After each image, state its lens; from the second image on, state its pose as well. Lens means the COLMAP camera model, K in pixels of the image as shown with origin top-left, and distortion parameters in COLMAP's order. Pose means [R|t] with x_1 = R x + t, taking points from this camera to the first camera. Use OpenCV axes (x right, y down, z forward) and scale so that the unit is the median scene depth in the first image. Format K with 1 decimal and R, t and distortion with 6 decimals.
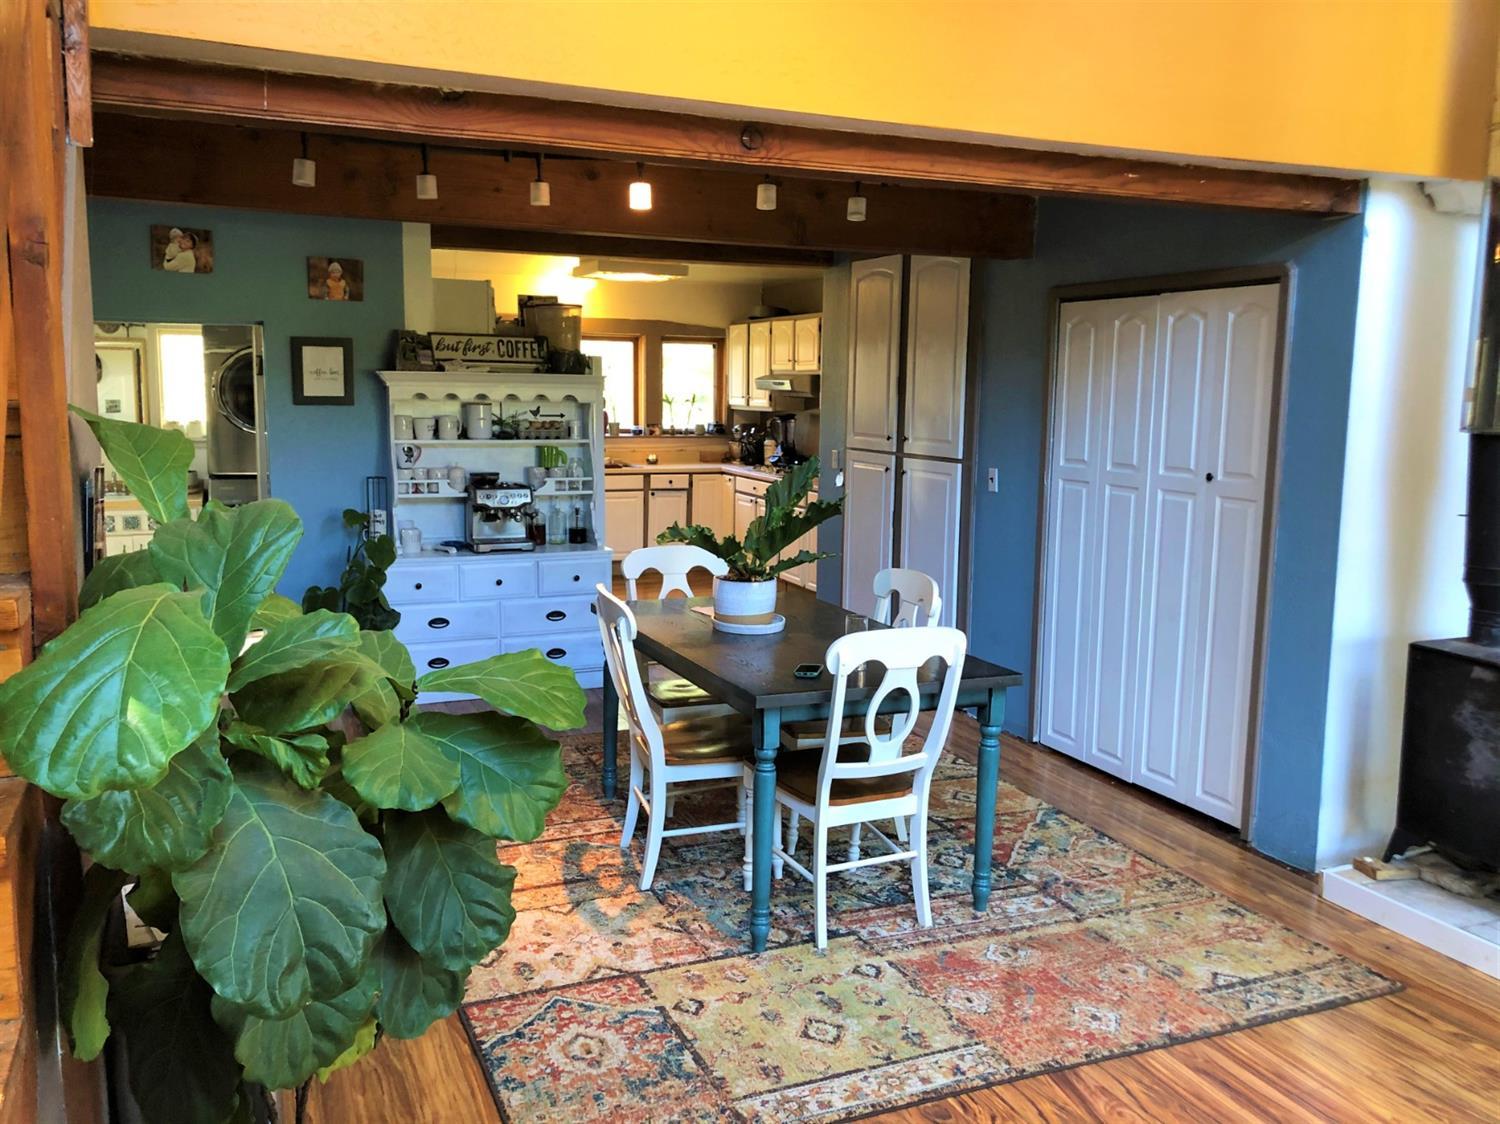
lens RADIAL K [[1219.6, 0, 746.8], [0, 1219.6, 552.0], [0, 0, 1]] dist [0.044766, -0.043779]
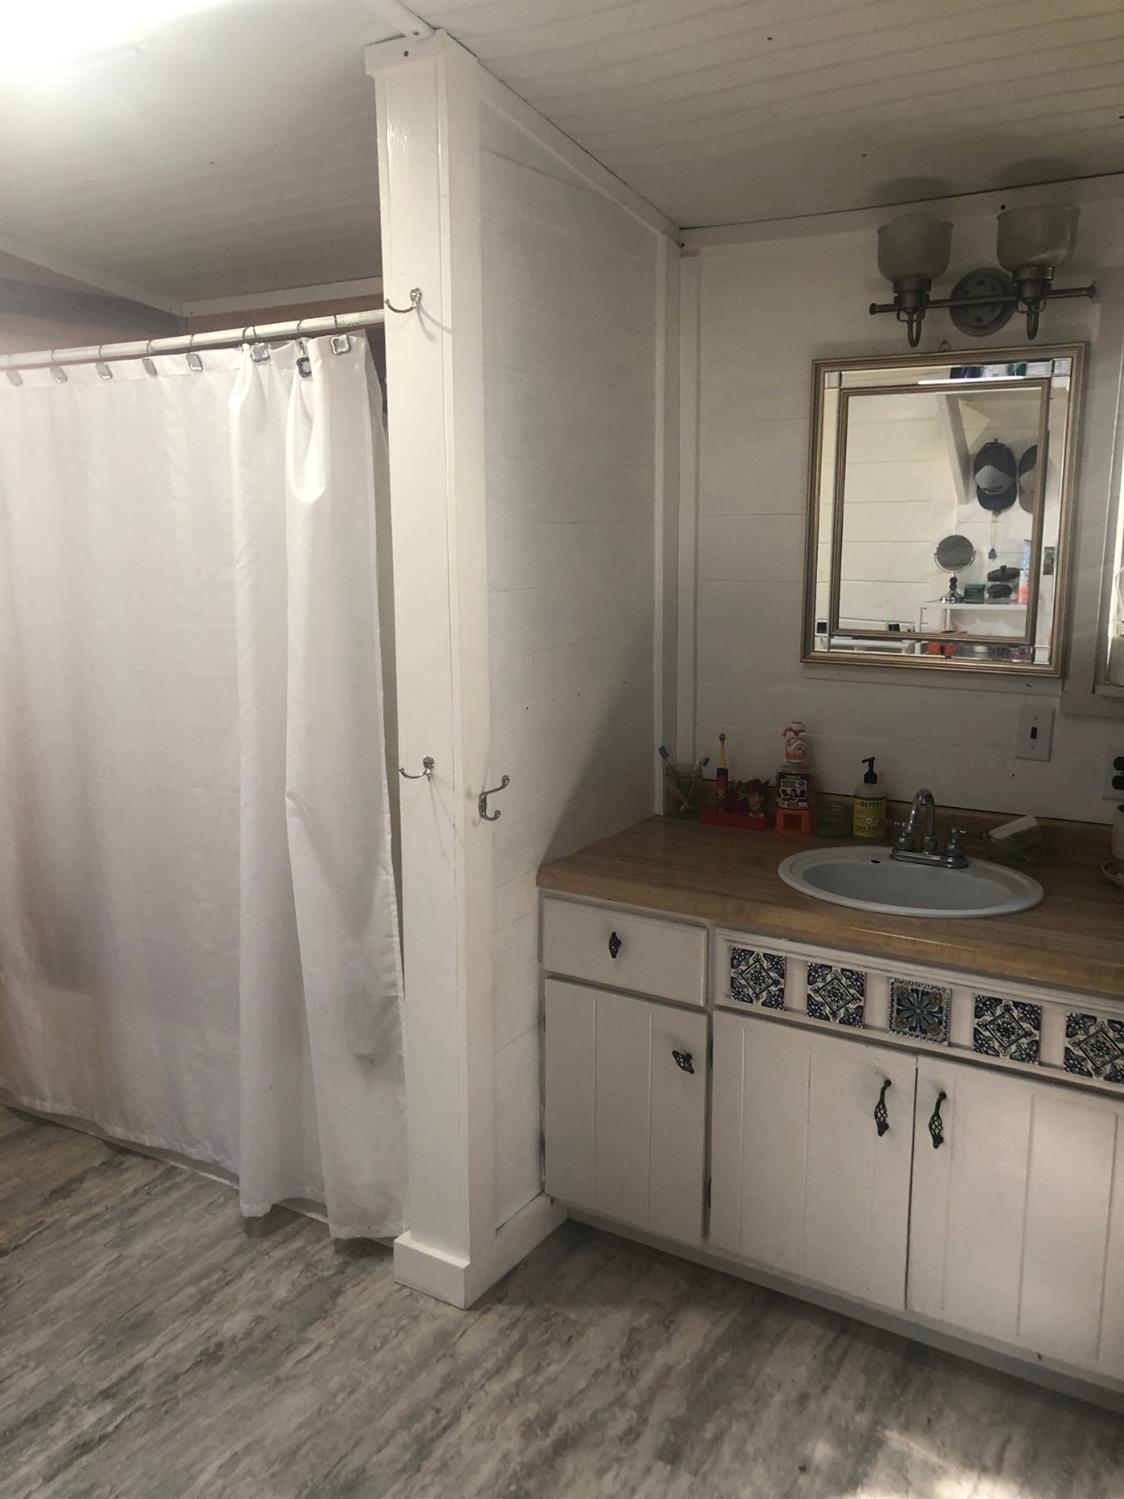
lens RADIAL K [[1218.8, 0, 558.7], [0, 1218.8, 740.7], [0, 0, 1]] dist [0.044766, -0.043779]
pose [[0.580316, 0.135044, -0.803117, -0.576008], [-0.096640, 0.990607, 0.096740, -0.174551], [0.808637, 0.021474, 0.587915, 1.325600]]
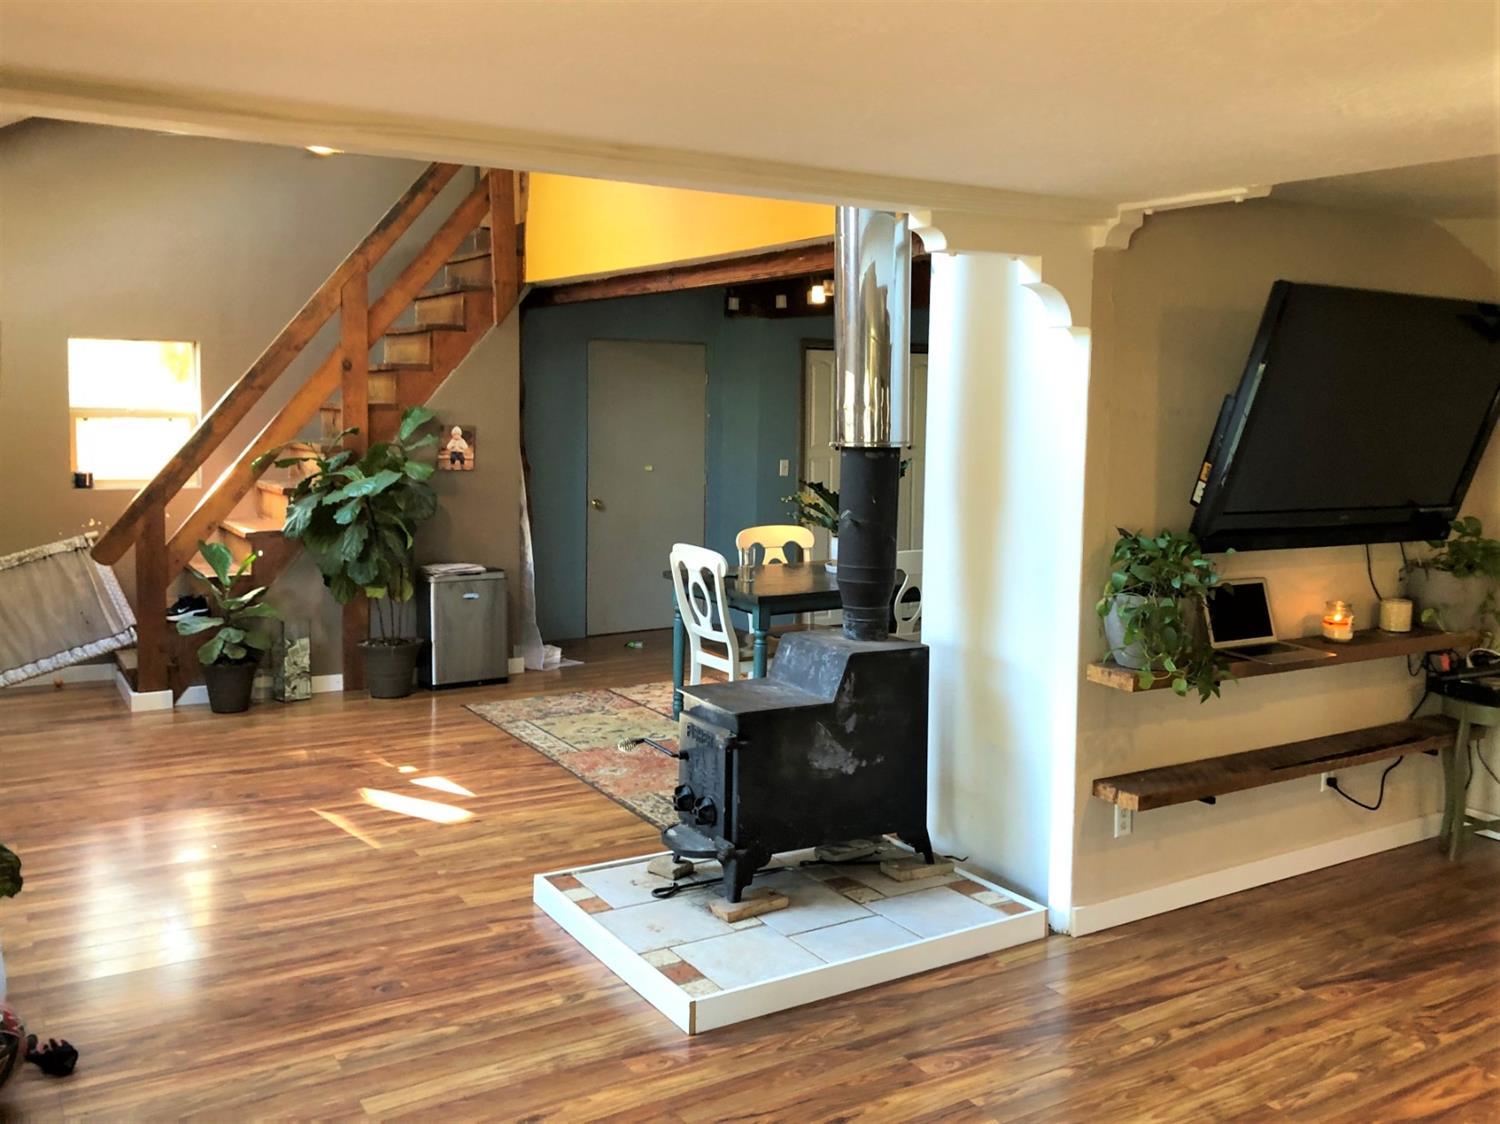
lens RADIAL K [[1329.1, 0, 805.0], [0, 1329.1, 517.8], [0, 0, 1]] dist [0.024580, -0.010396]
pose [[0.172305, 0.075300, -0.982161, 1.474680], [-0.149712, 0.987493, 0.049444, -0.068706], [0.973600, 0.138522, 0.181423, 0.611264]]
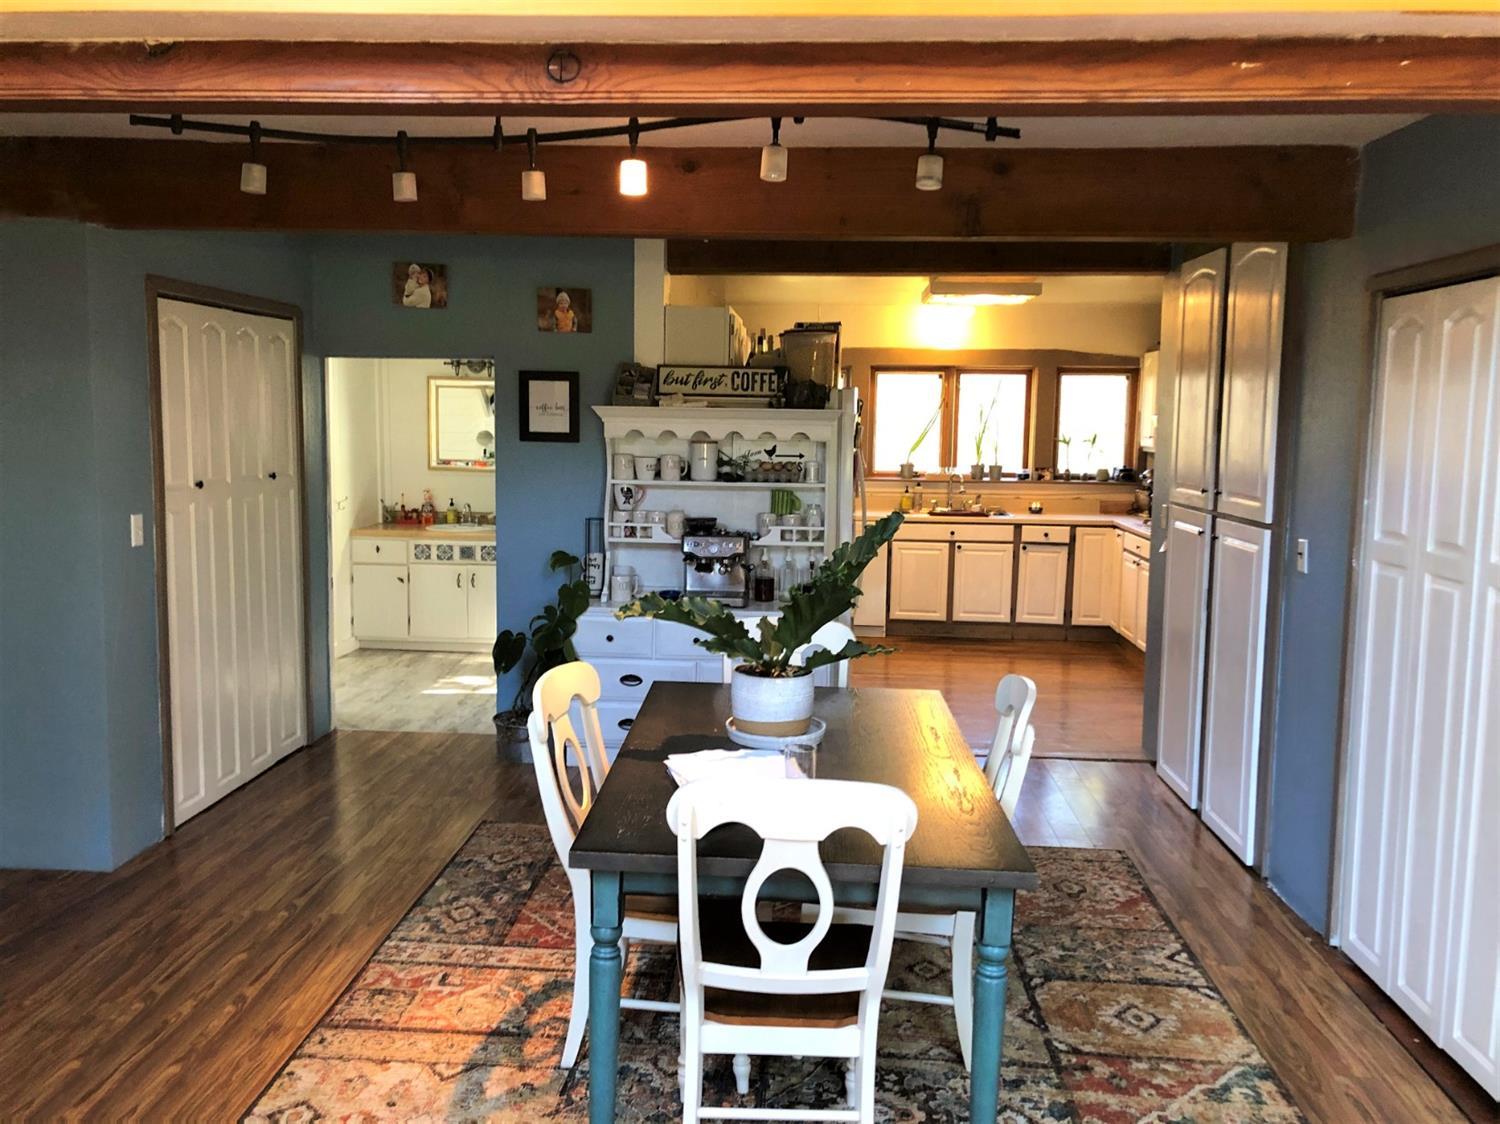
lens RADIAL K [[1219.6, 0, 740.5], [0, 1219.6, 550.1], [0, 0, 1]] dist [0.044766, -0.043779]
pose [[0.893077, 0.050534, -0.447057, 0.297381], [-0.066065, 0.997630, -0.019209, -0.035765], [0.445027, 0.046690, 0.894299, 0.294575]]
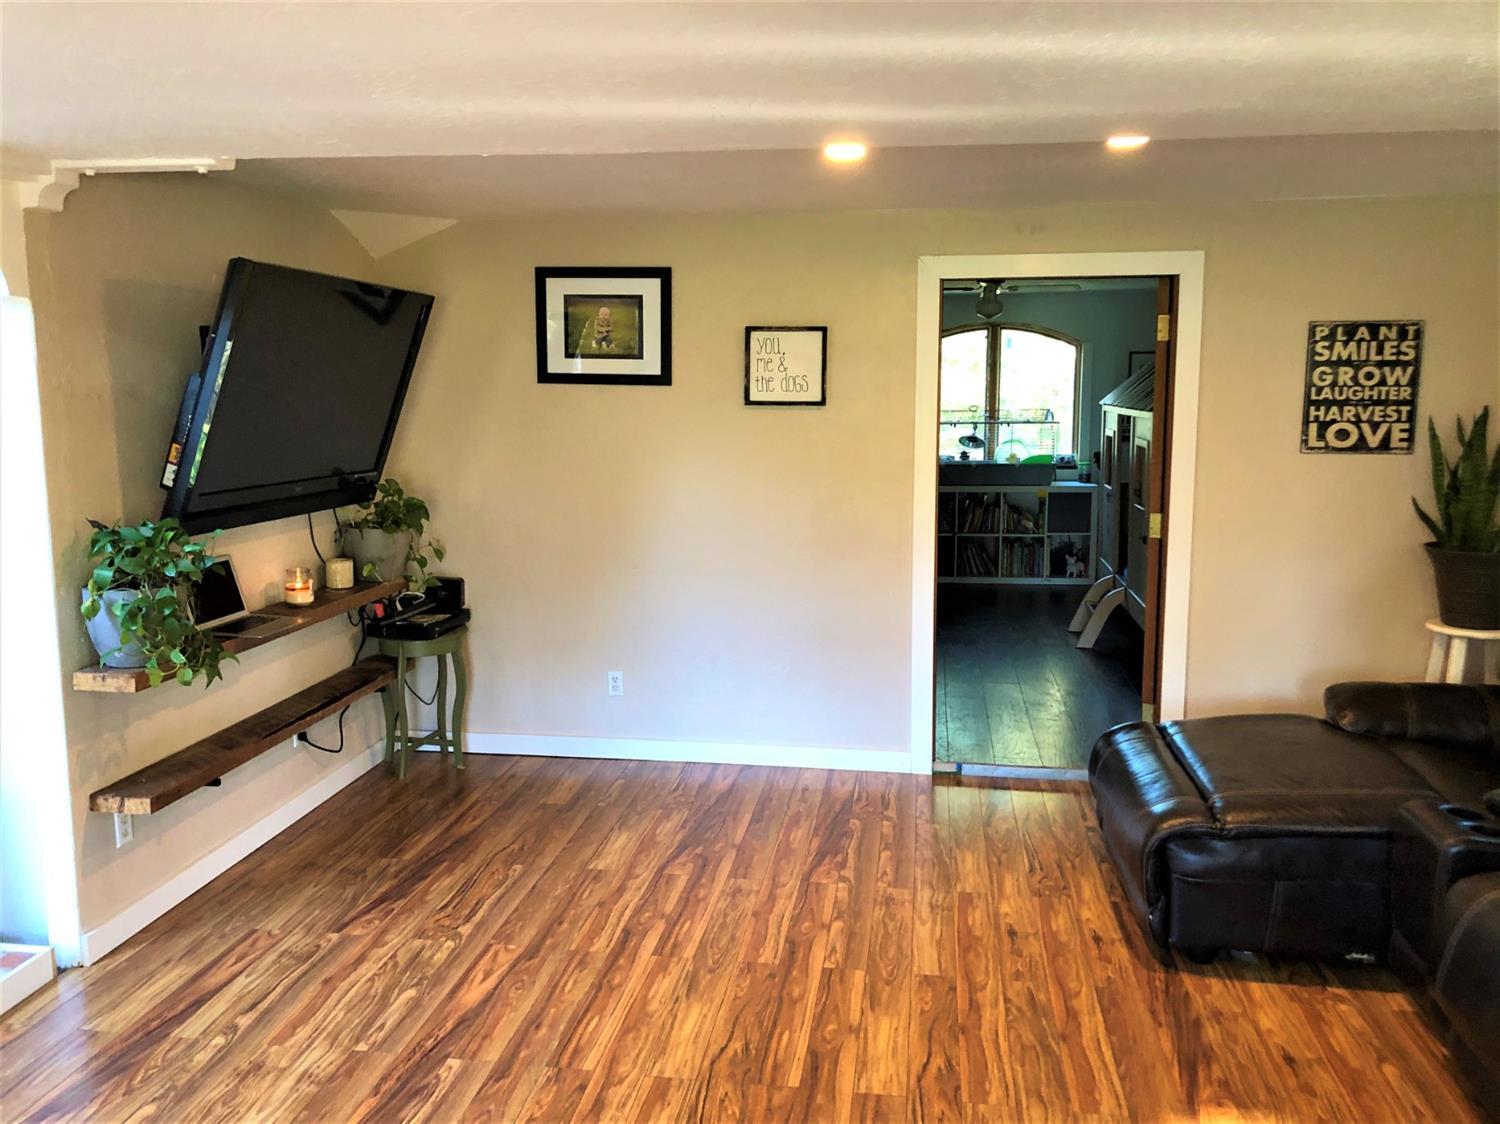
lens RADIAL K [[1219.6, 0, 729.2], [0, 1219.6, 555.1], [0, 0, 1]] dist [0.044766, -0.043779]
pose [[0.846622, 0.058447, -0.528975, 1.373426], [-0.059070, 0.998130, 0.015743, -0.063313], [0.528906, 0.017919, 0.848491, 0.545984]]
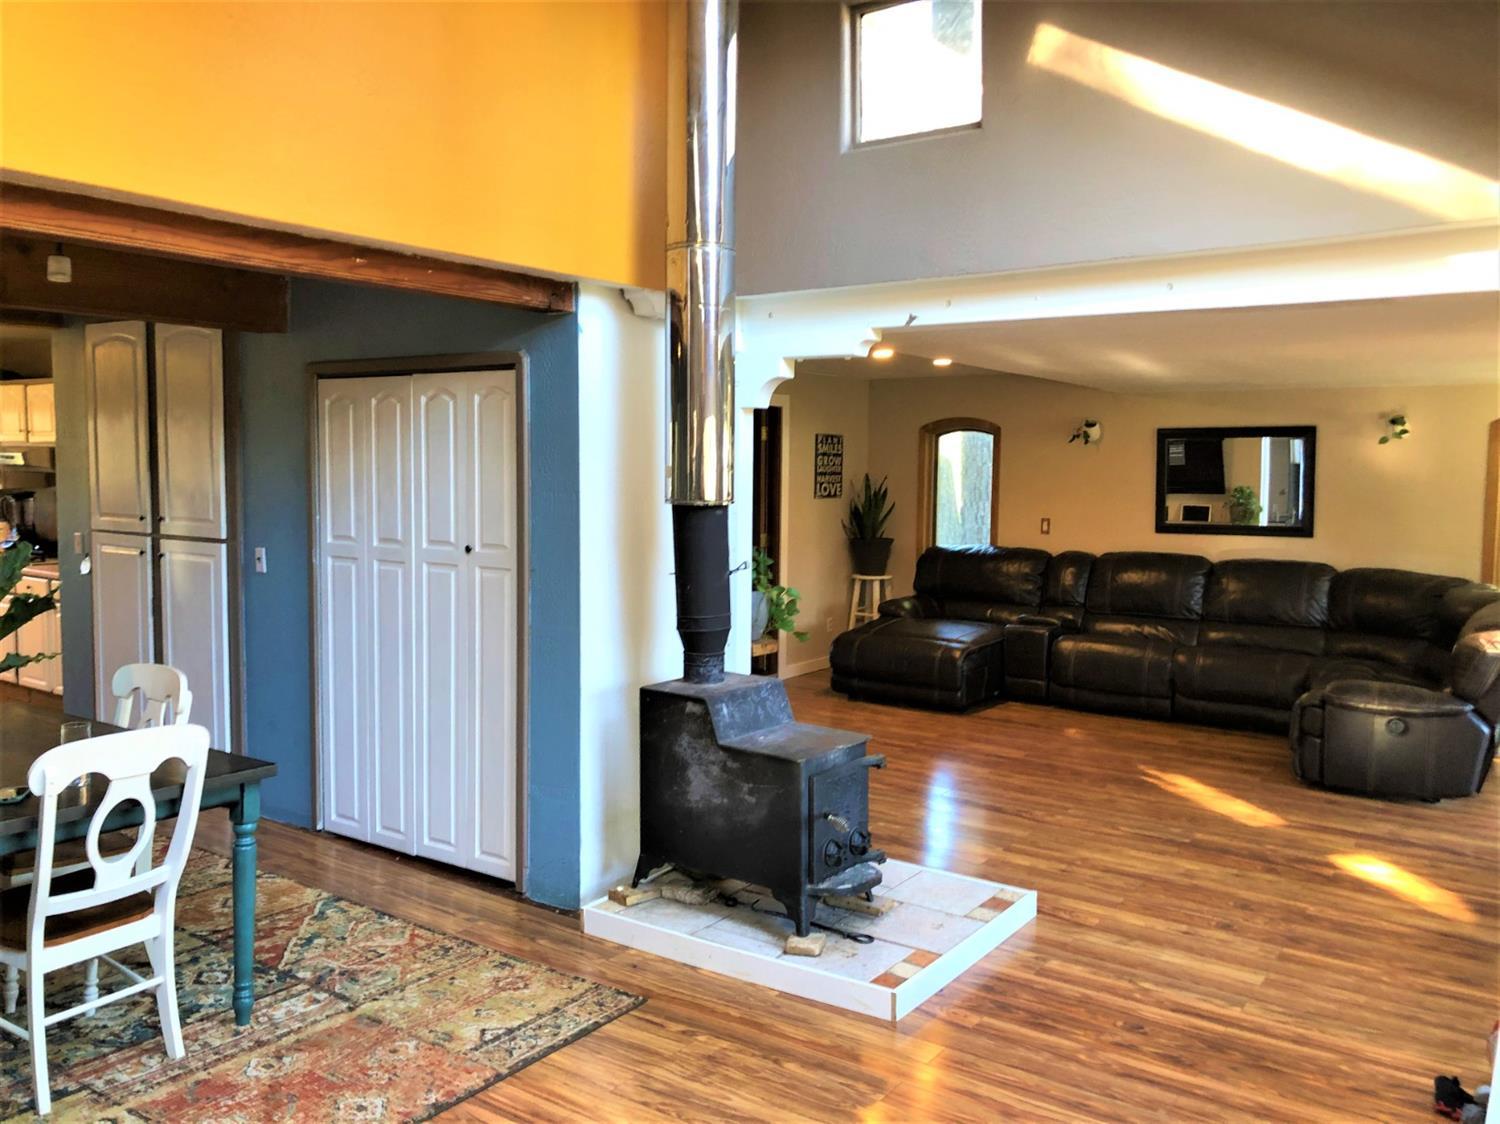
lens RADIAL K [[1219.6, 0, 752.4], [0, 1219.6, 549.4], [0, 0, 1]] dist [0.044766, -0.043779]
pose [[0.852181, -0.041749, 0.521579, 0.039400], [0.072752, 0.996584, -0.039095, -0.002332], [-0.518165, 0.071262, 0.852307, -0.020008]]
